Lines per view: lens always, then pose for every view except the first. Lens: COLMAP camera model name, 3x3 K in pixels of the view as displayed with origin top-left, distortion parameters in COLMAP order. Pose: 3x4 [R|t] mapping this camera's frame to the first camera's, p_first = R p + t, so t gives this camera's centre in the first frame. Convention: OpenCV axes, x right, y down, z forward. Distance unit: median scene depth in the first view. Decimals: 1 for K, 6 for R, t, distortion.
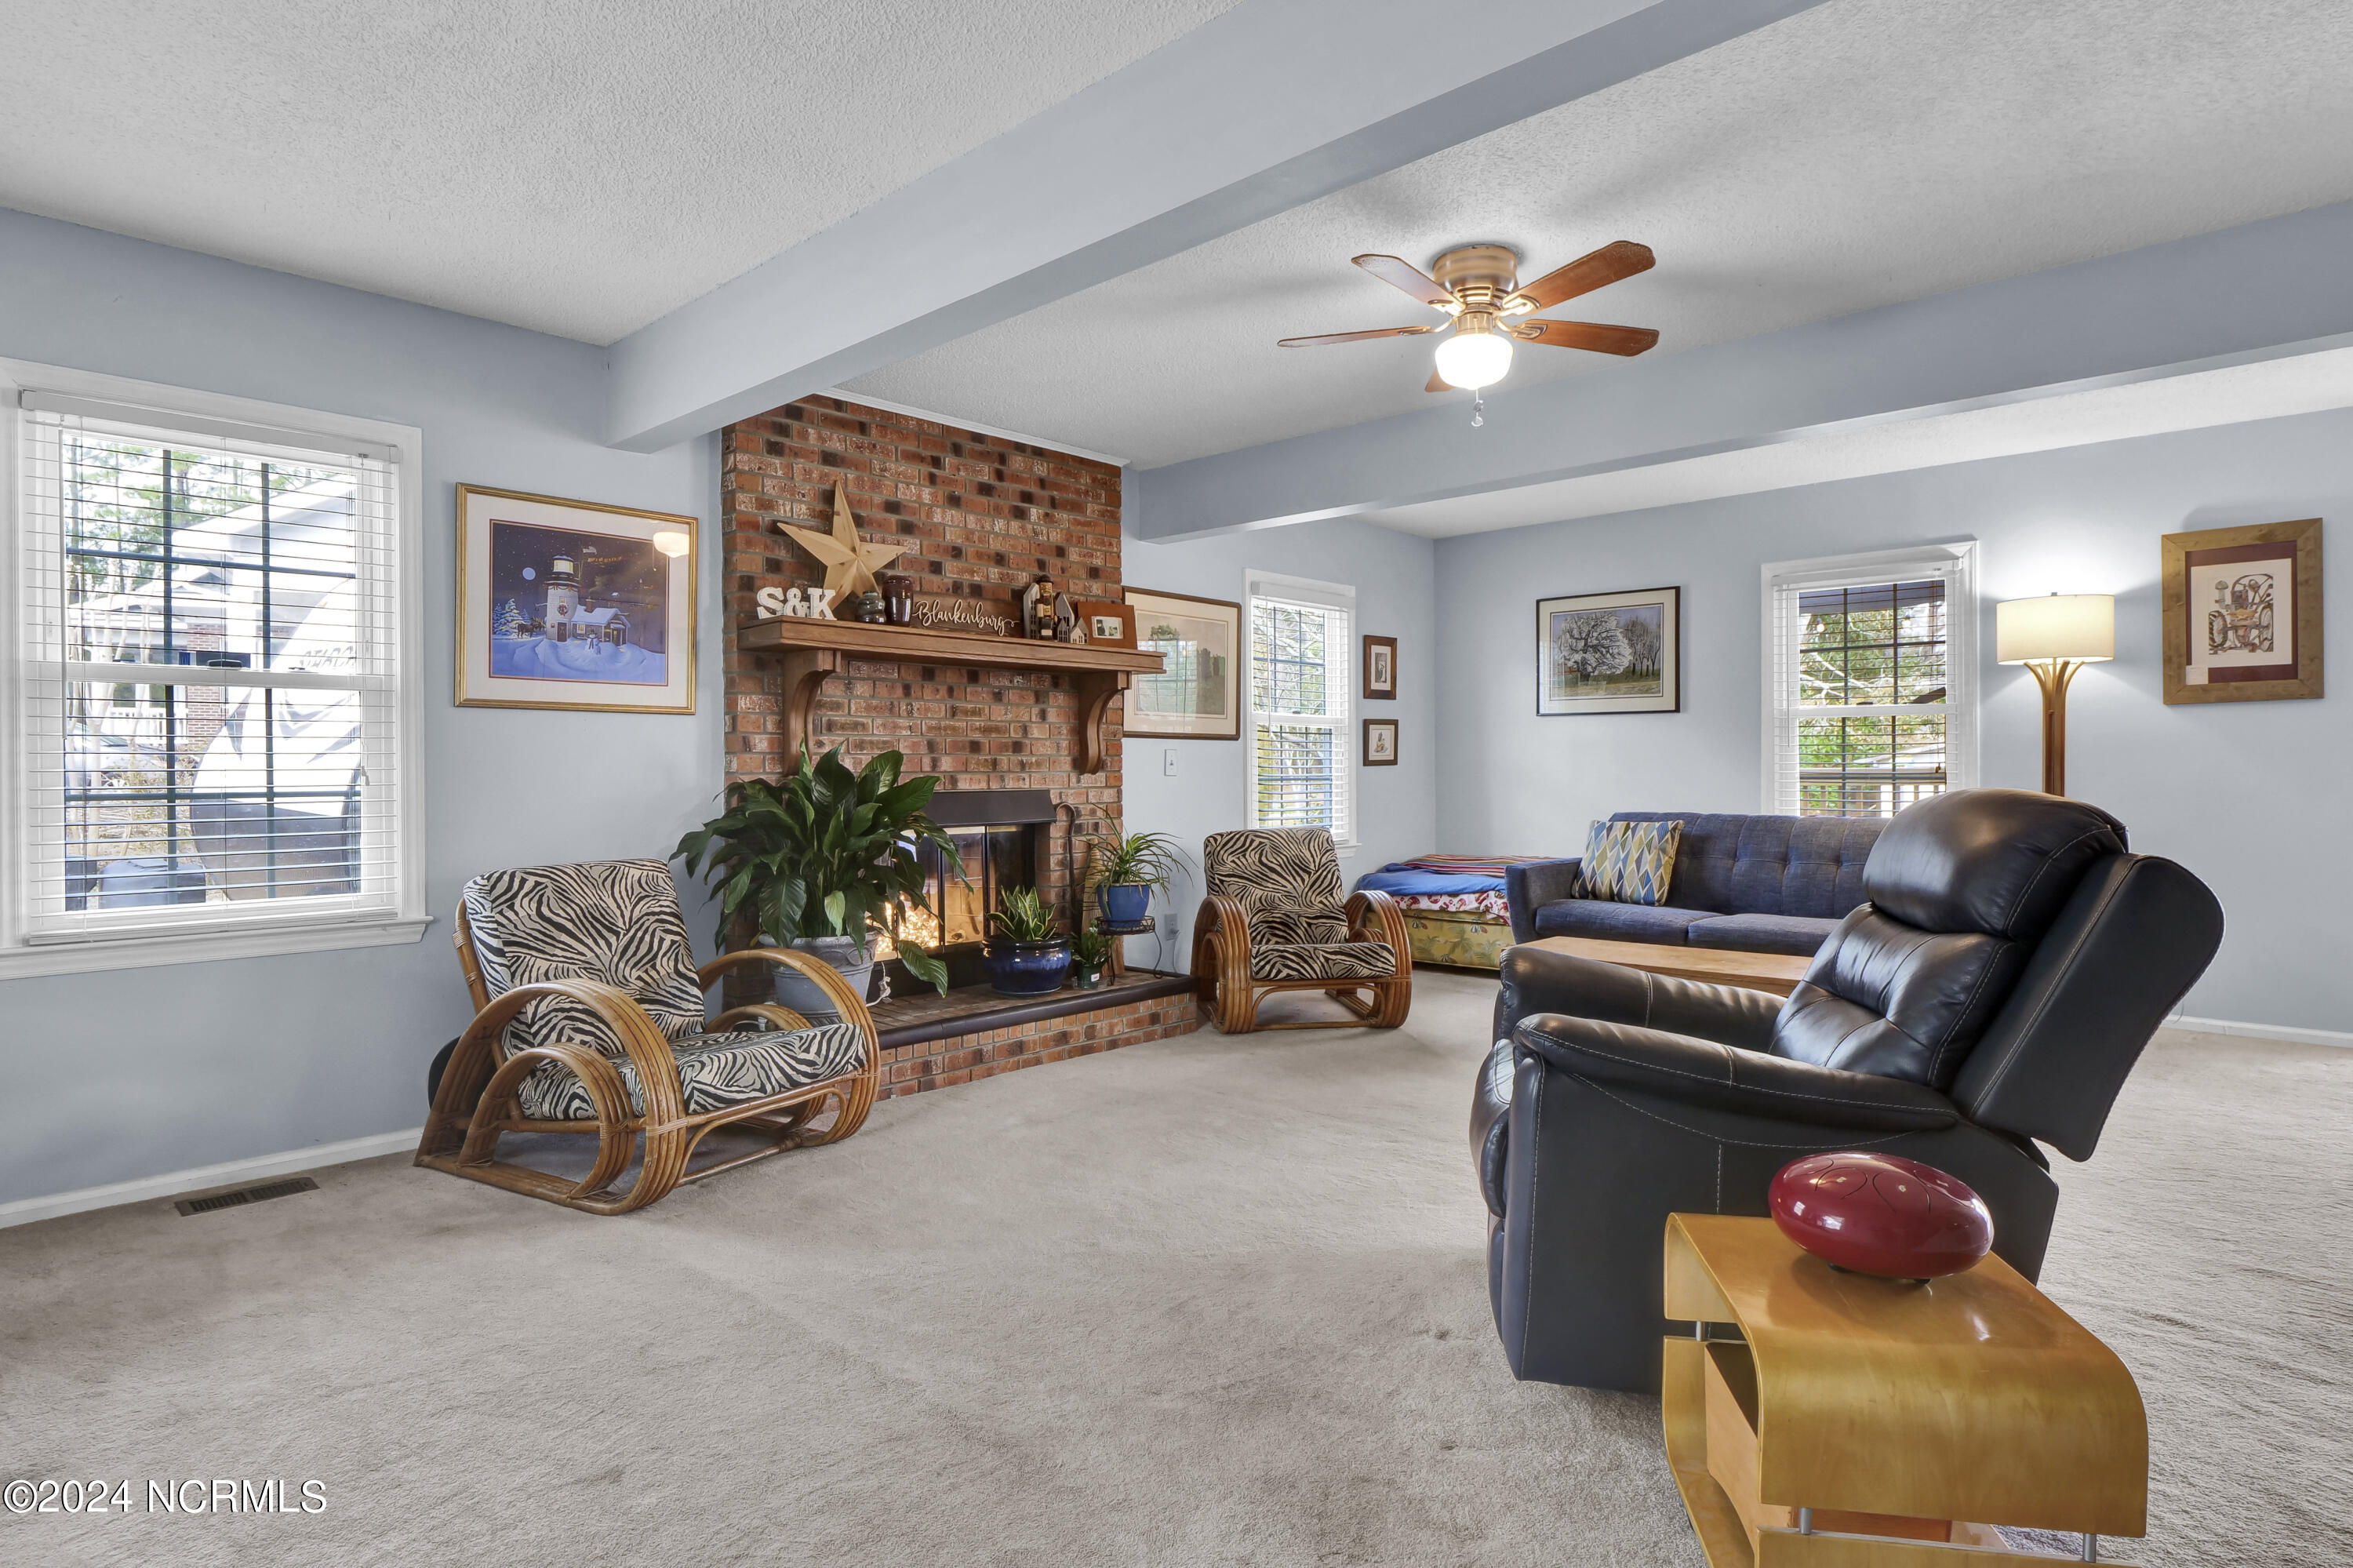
lens RADIAL K [[1290.7, 0, 1242.3], [0, 1290.7, 779.6], [0, 0, 1]] dist [-0.000733, -0.000604]
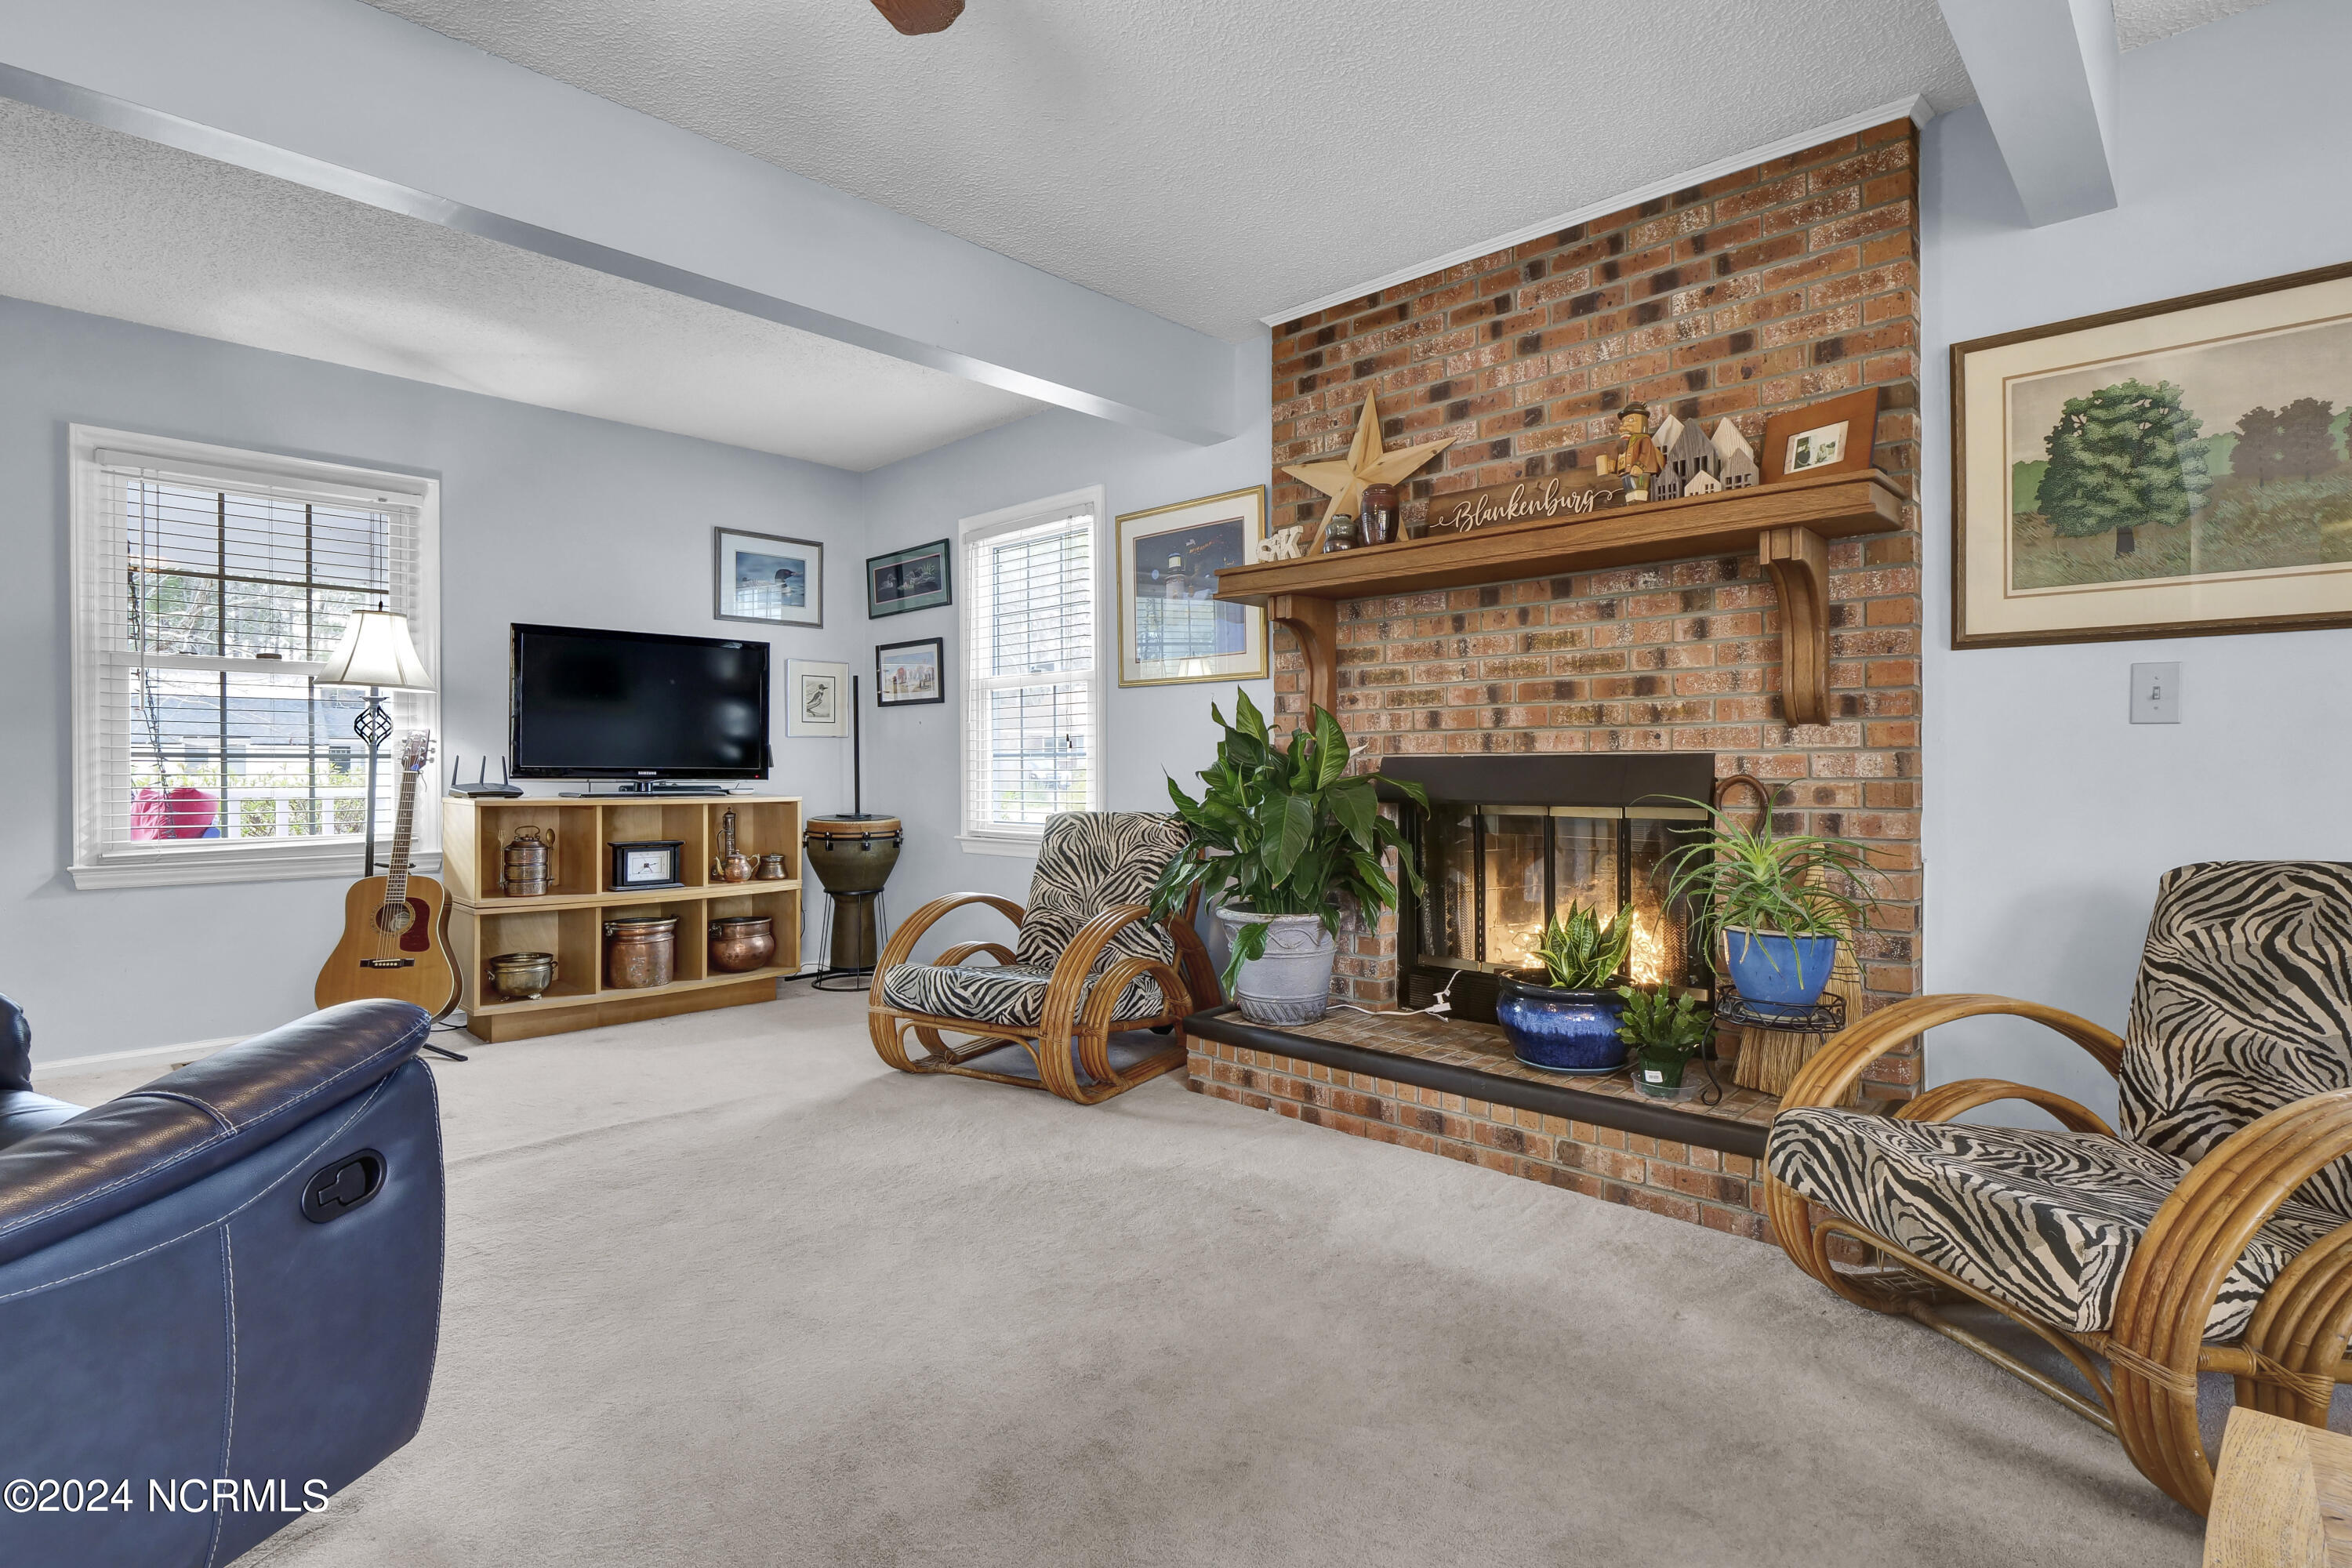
lens RADIAL K [[1146.2, 0, 1176.0], [0, 1146.2, 784.0], [0, 0, 1]] dist [0.000209, -0.000277]
pose [[-0.032101, 0.013125, -0.999398, 0.415468], [-0.008841, 0.999871, 0.013415, 0.018370], [0.999446, 0.009267, -0.031981, 0.827149]]
